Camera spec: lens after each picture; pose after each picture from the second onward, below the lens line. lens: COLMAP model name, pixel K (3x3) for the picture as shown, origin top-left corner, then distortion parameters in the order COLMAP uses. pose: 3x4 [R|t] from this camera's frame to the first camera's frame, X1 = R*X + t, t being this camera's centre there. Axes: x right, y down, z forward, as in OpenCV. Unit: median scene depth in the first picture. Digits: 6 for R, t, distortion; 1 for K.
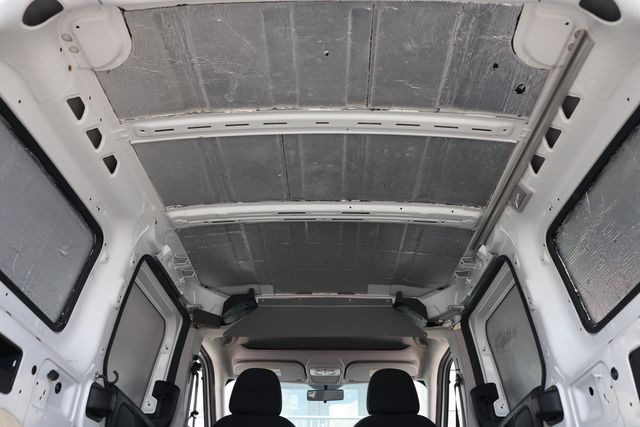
lens RADIAL K [[507.1, 0, 319.9], [0, 507.1, 210.6], [0, 0, 1]] dist [-0.097032, 0.091982]
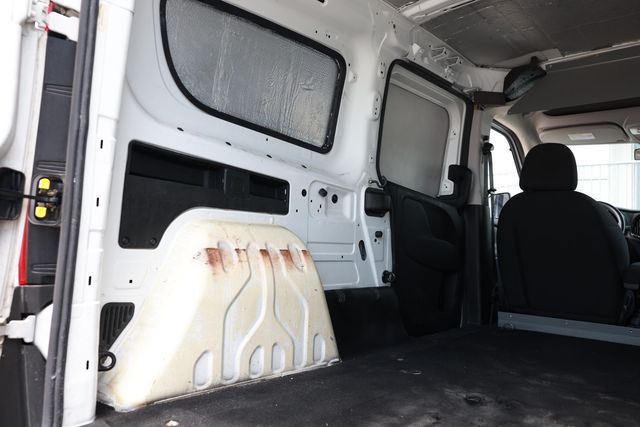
lens RADIAL K [[507.1, 0, 321.9], [0, 507.1, 207.8], [0, 0, 1]] dist [-0.097032, 0.091982]
pose [[0.762861, -0.022714, -0.646163, 0.157288], [0.322671, 0.879410, 0.350032, -0.043605], [0.560292, -0.475523, 0.678197, 0.075111]]
